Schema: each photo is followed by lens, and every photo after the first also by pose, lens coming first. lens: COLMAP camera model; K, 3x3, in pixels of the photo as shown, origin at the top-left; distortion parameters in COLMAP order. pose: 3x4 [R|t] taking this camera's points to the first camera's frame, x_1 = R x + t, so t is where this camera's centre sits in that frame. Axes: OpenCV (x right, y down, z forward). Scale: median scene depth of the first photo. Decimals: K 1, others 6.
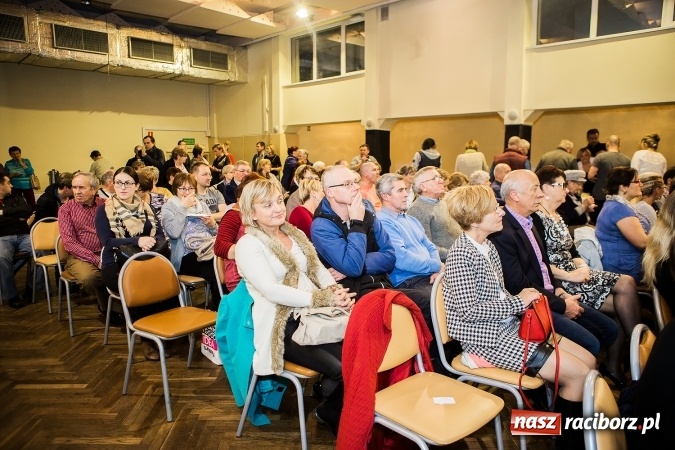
lens RADIAL K [[469.4, 0, 337.5], [0, 469.4, 225.0], [0, 0, 1]] dist [-0.091516, 0.066378]
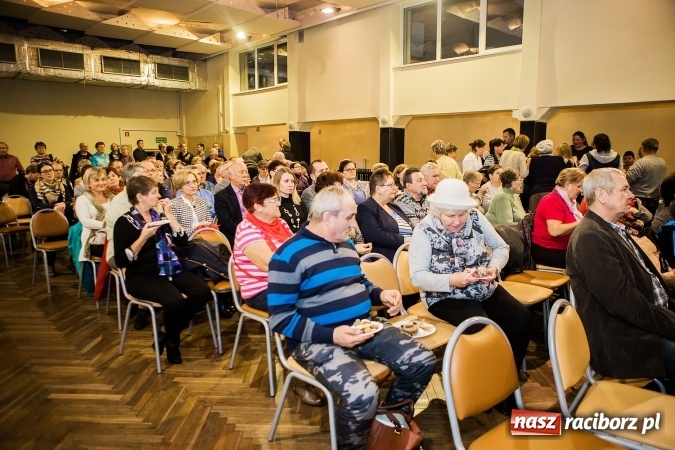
lens RADIAL K [[469.4, 0, 337.5], [0, 469.4, 225.0], [0, 0, 1]] dist [-0.091516, 0.066378]
pose [[0.999245, 0.010040, -0.037529, 0.228000], [-0.009734, 0.999918, 0.008338, 0.028765], [0.037610, -0.007967, 0.999261, -0.210381]]
